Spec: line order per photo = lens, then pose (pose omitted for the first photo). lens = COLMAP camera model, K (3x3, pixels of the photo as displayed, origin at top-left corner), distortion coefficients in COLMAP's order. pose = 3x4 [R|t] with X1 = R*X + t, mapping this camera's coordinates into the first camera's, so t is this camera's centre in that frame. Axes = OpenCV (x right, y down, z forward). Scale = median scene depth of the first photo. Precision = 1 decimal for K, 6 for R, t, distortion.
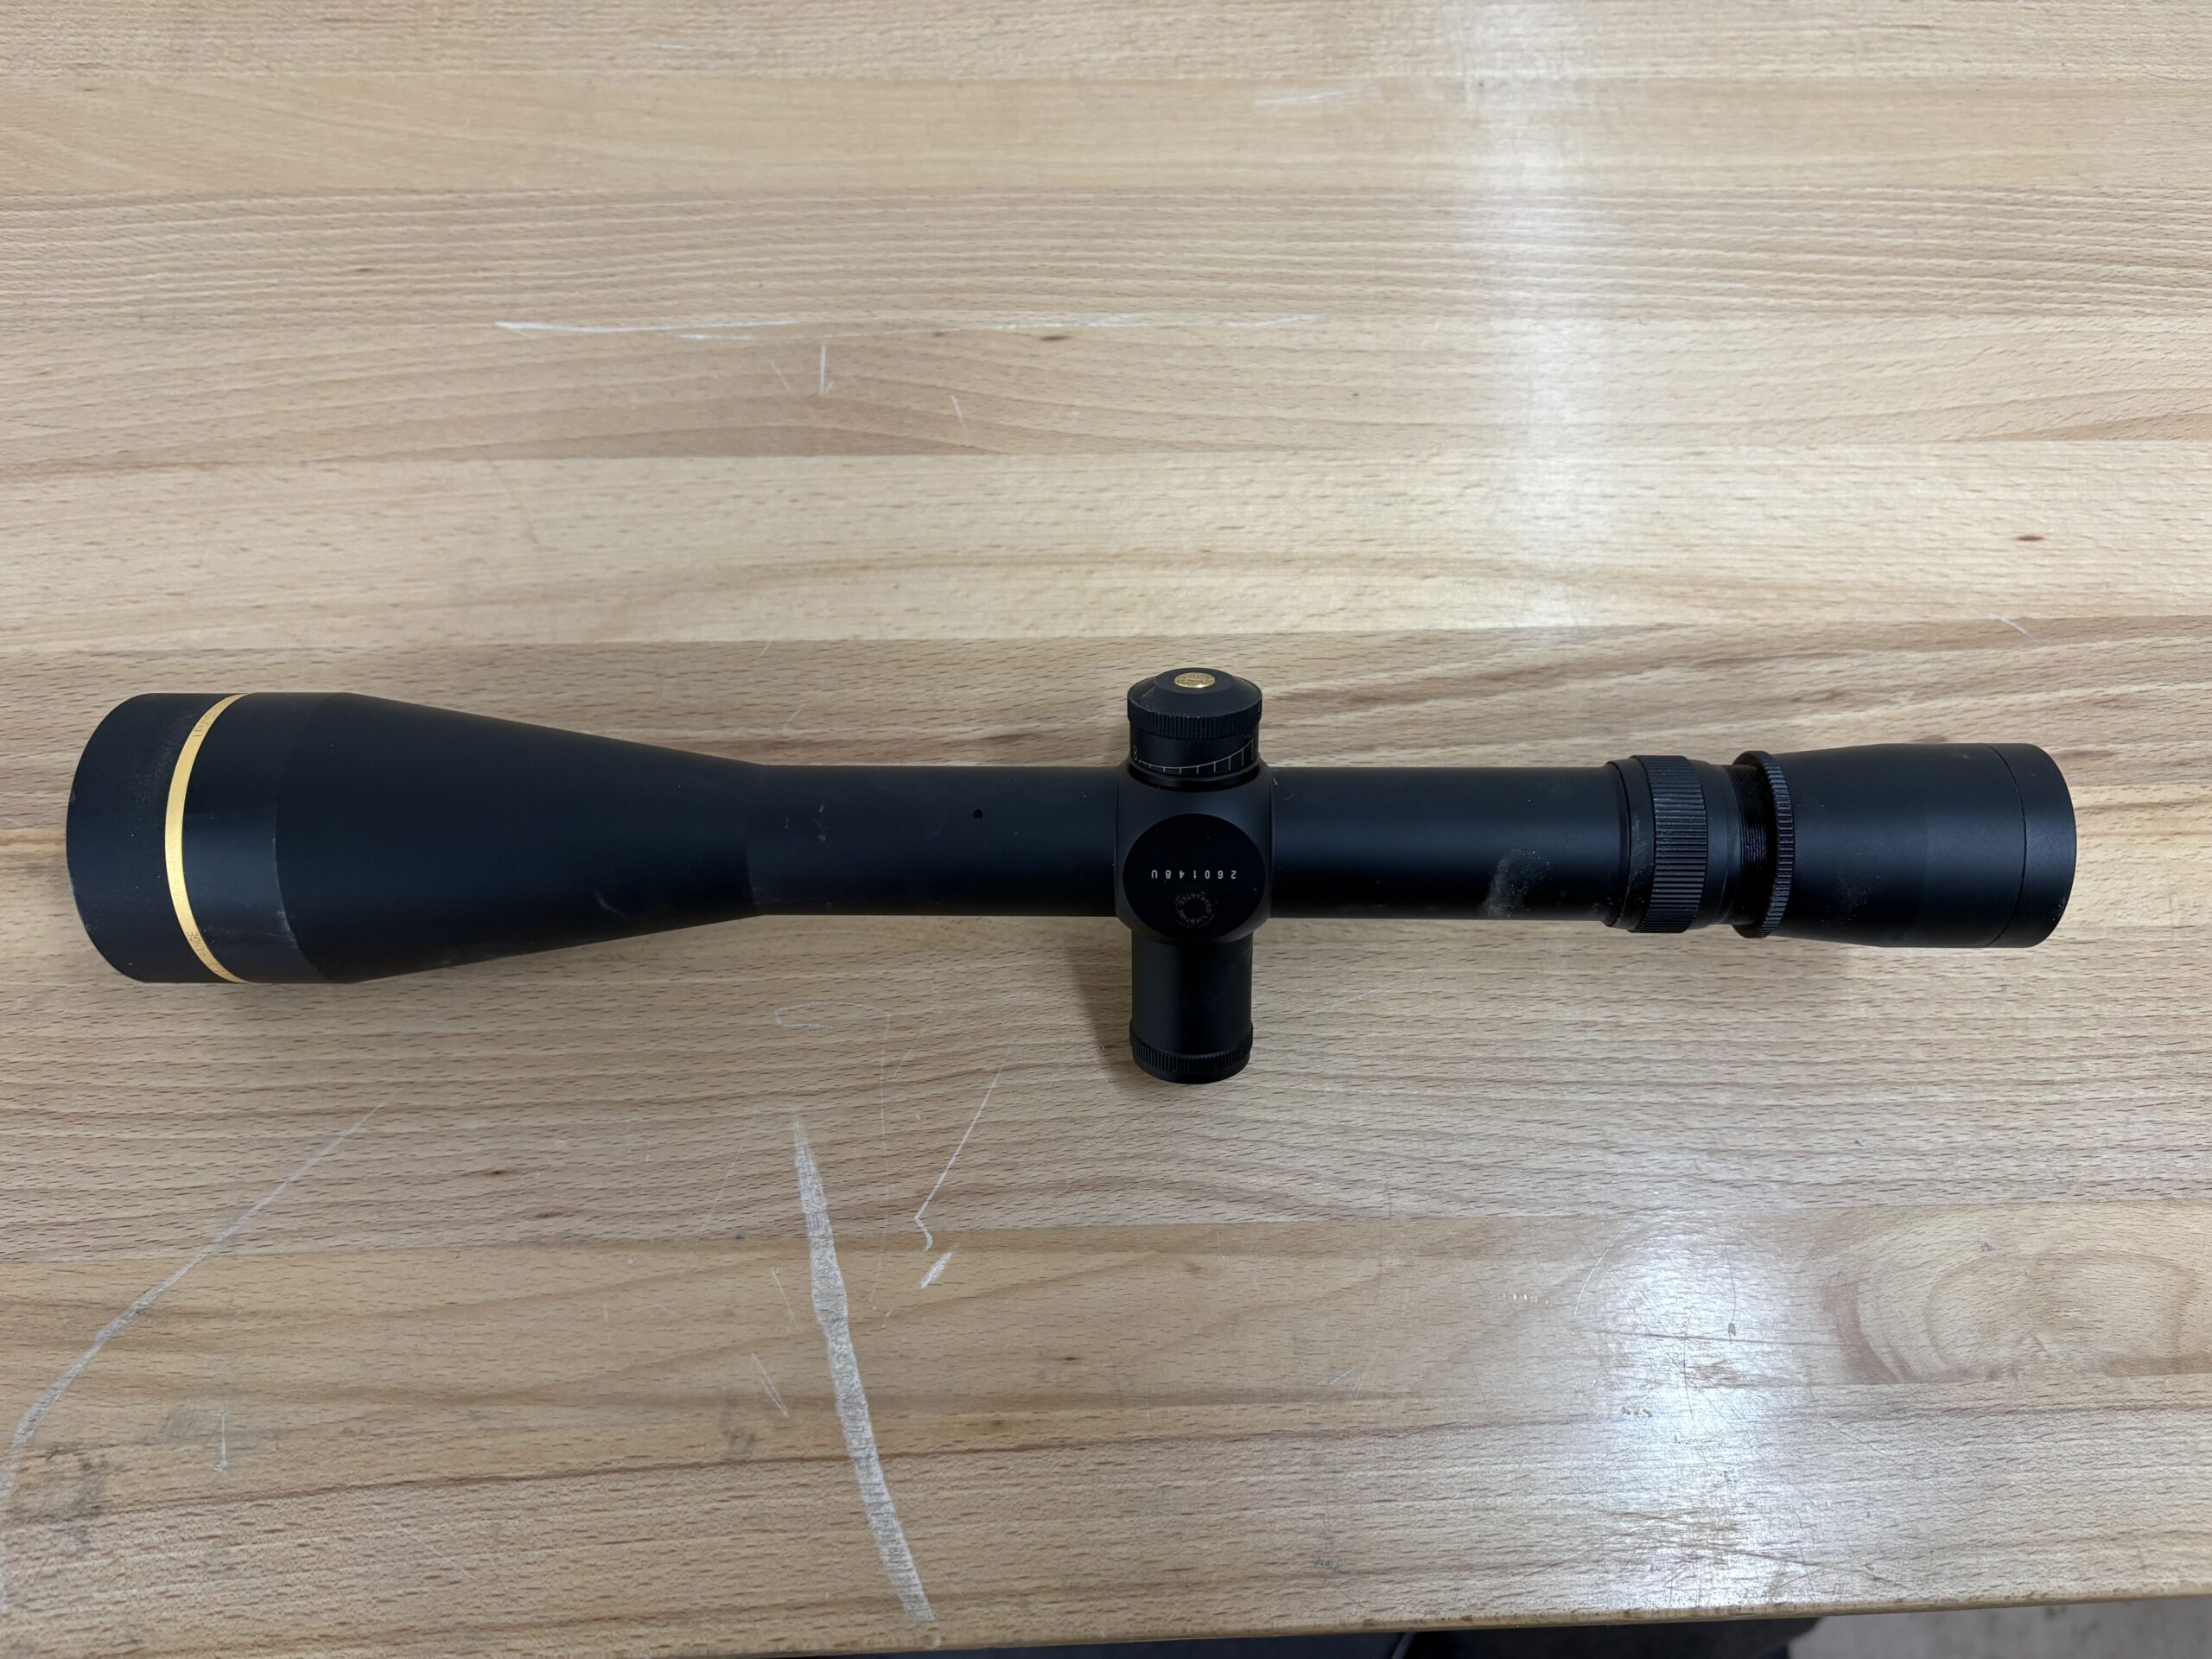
lens RADIAL K [[1696.4, 0, 1111.9], [0, 1696.4, 835.9], [0, 0, 1]] dist [0.009940, -0.012013]
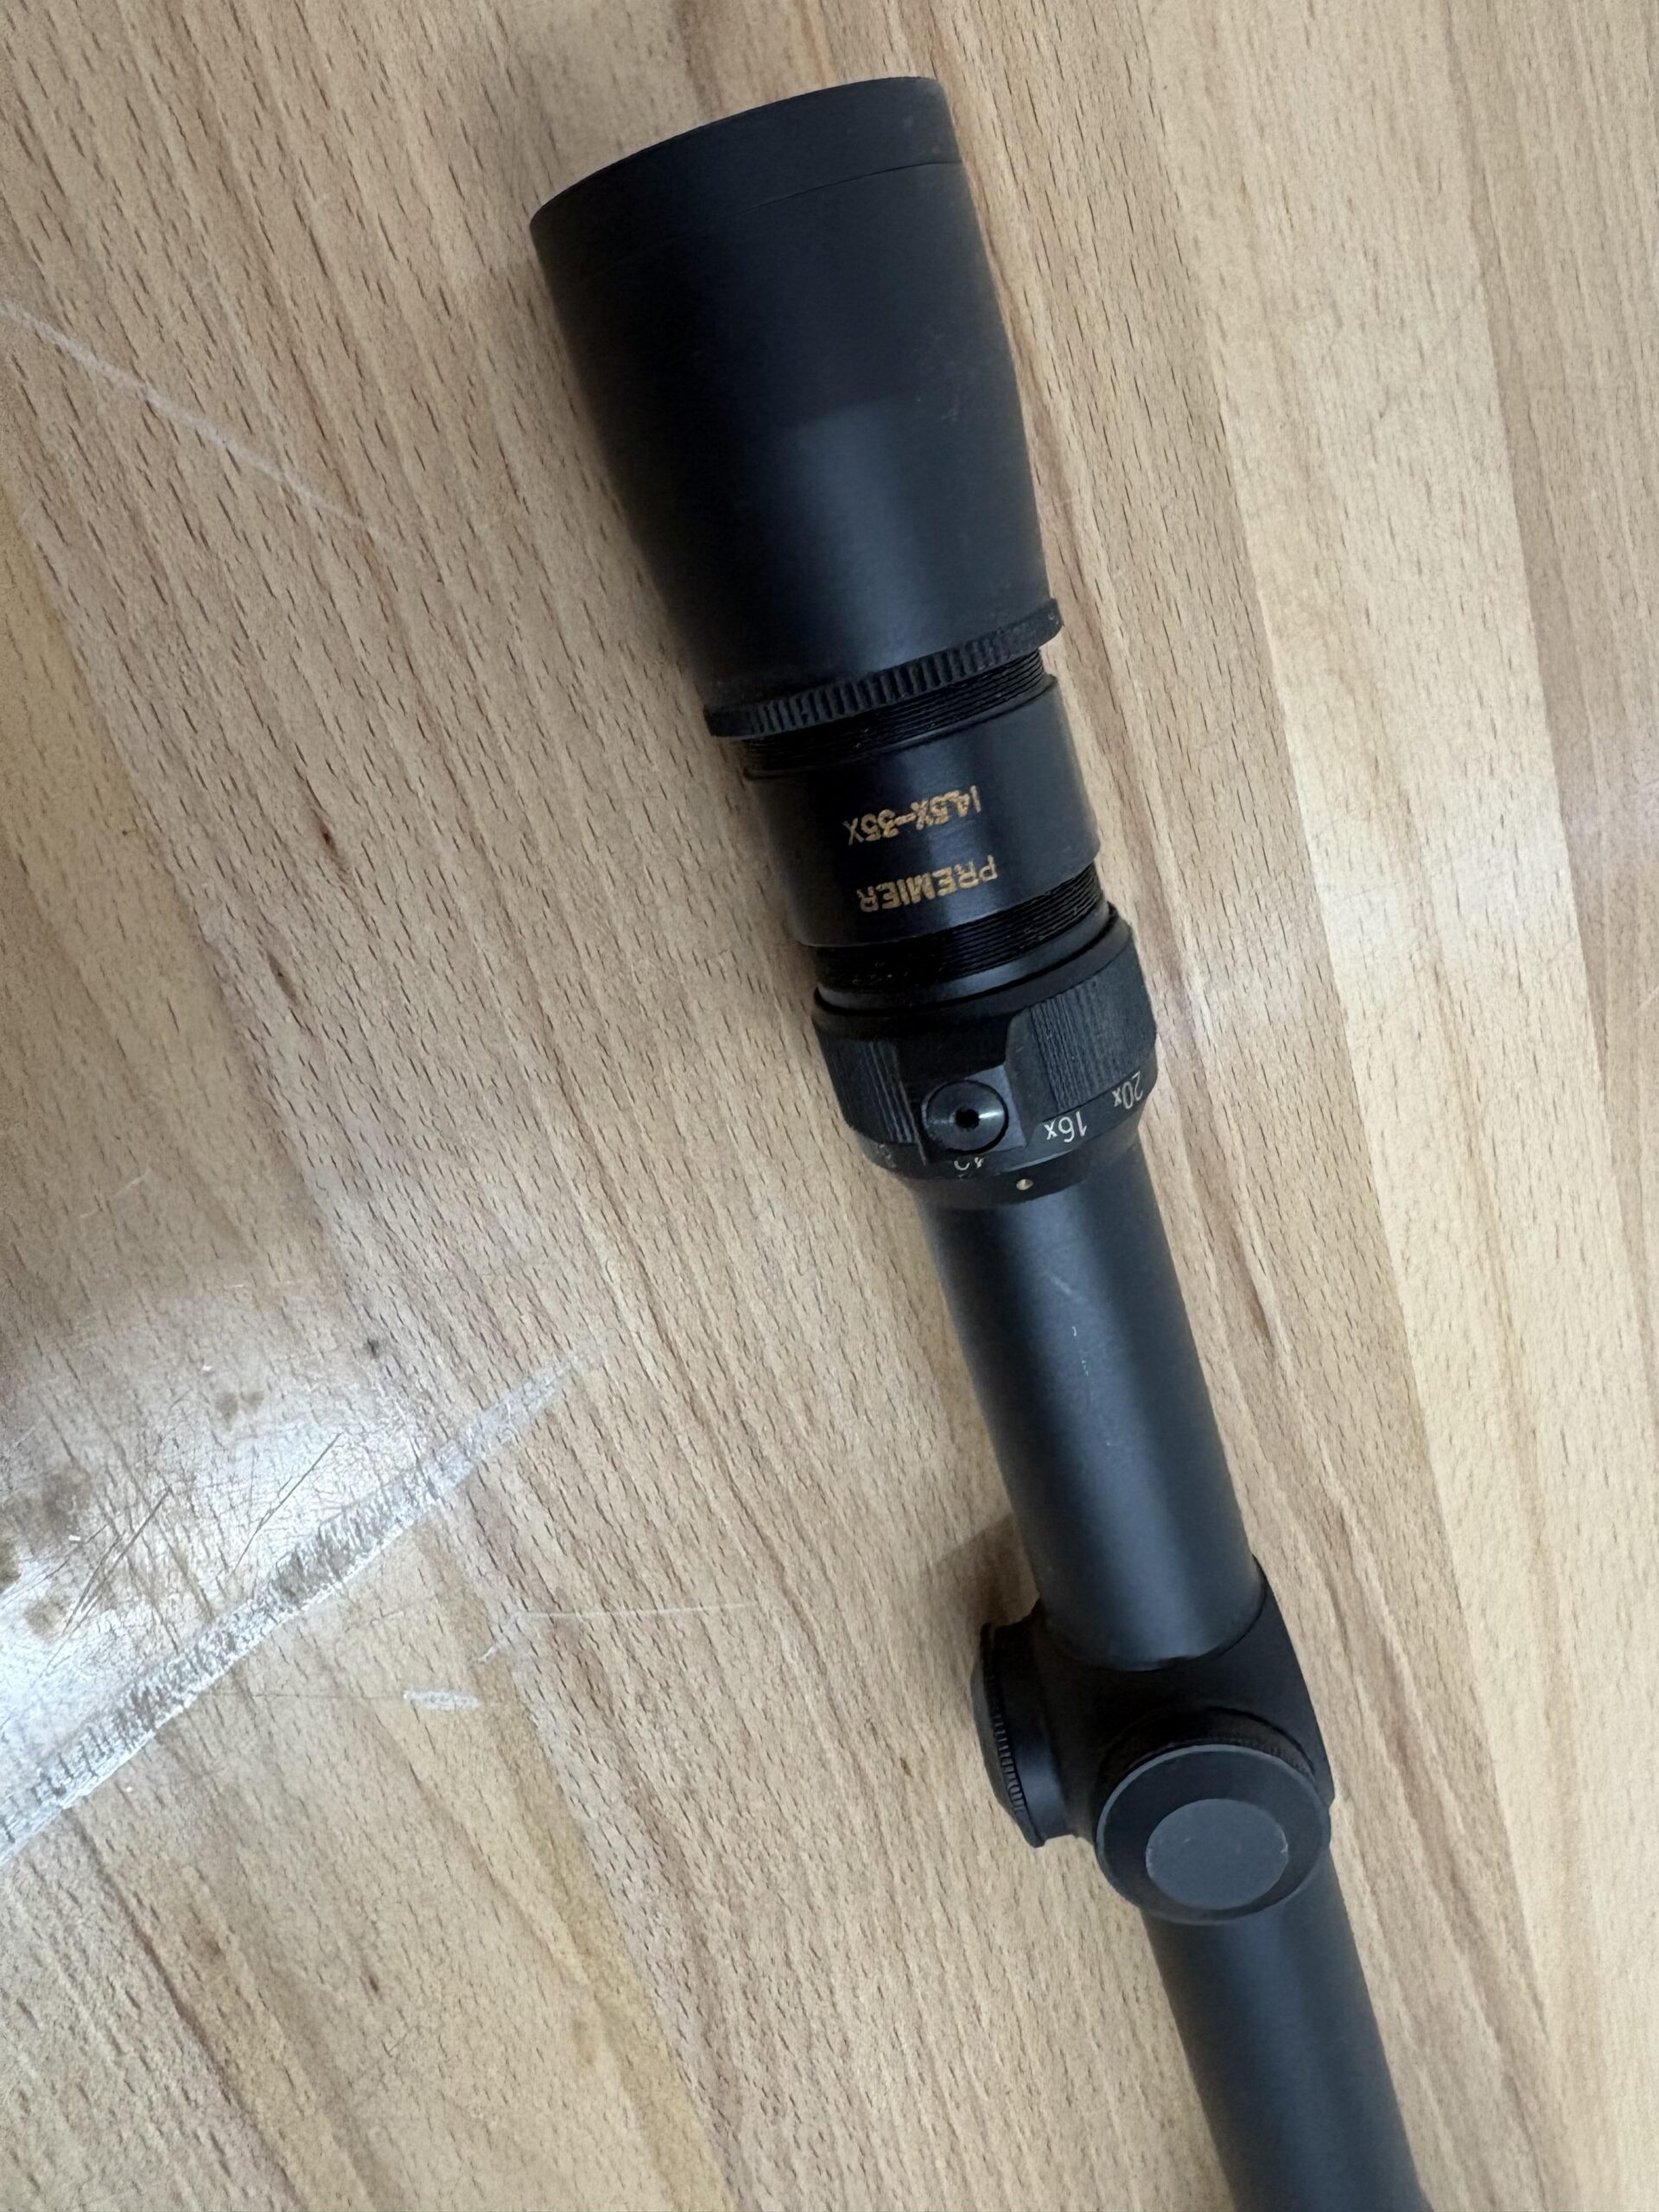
lens RADIAL K [[1682.2, 0, 834.5], [0, 1682.2, 1021.6], [0, 0, 1]] dist [-0.002363, 0.006407]
pose [[0.263350, 0.925502, 0.272201, -0.396688], [-0.950673, 0.296918, -0.089783, 0.119631], [-0.163915, -0.235130, 0.958043, 0.510231]]
